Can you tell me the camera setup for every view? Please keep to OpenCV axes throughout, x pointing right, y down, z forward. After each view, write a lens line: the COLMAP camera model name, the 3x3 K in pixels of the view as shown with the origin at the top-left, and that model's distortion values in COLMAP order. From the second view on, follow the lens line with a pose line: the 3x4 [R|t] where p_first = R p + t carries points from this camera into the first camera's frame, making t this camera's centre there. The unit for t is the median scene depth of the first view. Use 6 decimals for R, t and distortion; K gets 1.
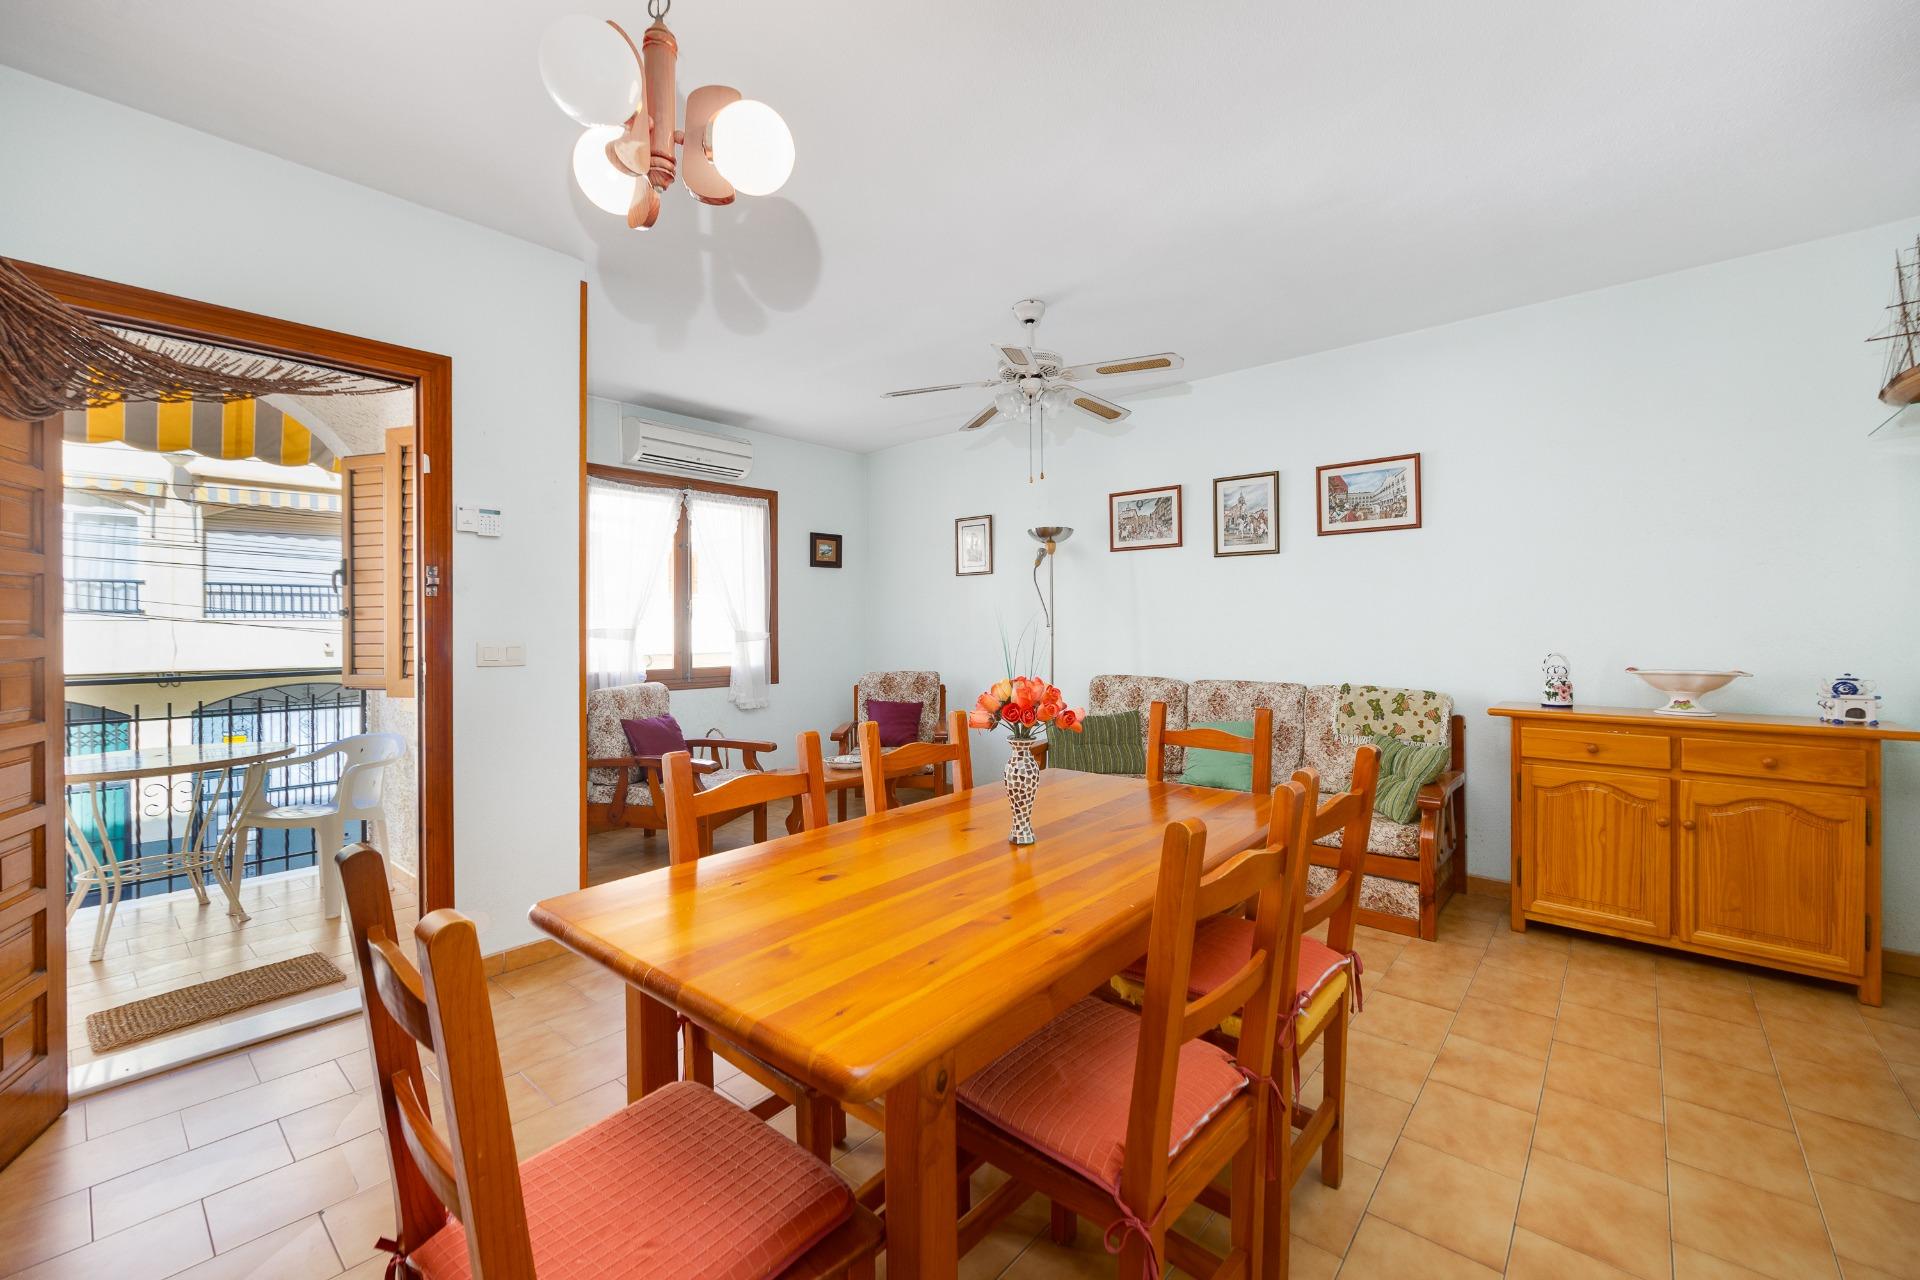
lens RADIAL K [[780.4, 0, 953.6], [0, 780.4, 624.8], [0, 0, 1]] dist [0.002976, -0.001746]
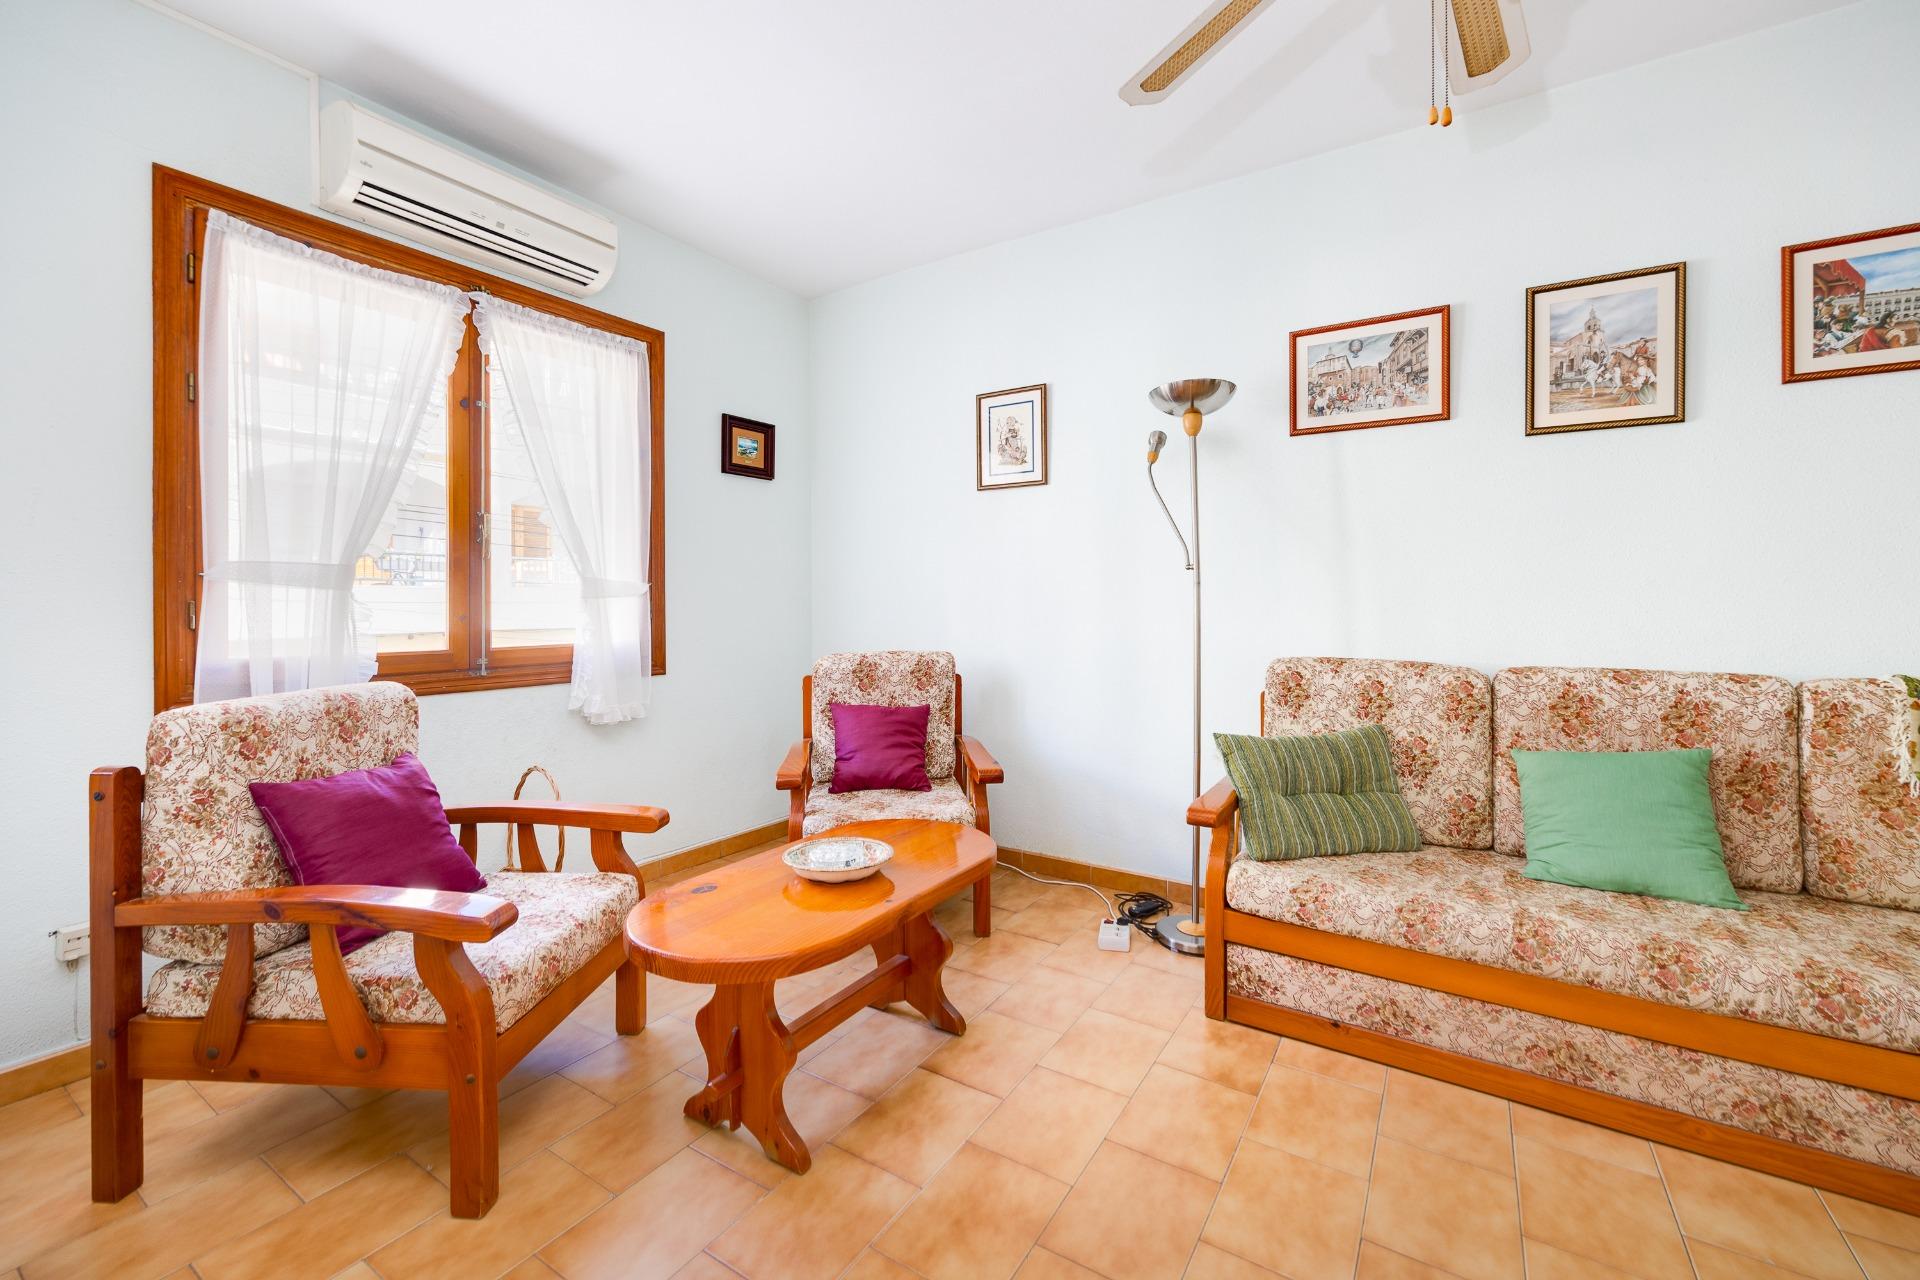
lens RADIAL K [[774.7, 0, 950.1], [0, 774.7, 609.1], [0, 0, 1]] dist [-0.000257, 0.000014]
pose [[0.989233, 0.002345, 0.146334, -0.121650], [-0.003846, 0.999943, 0.009980, 0.025531], [-0.146302, -0.010435, 0.989185, 0.491835]]
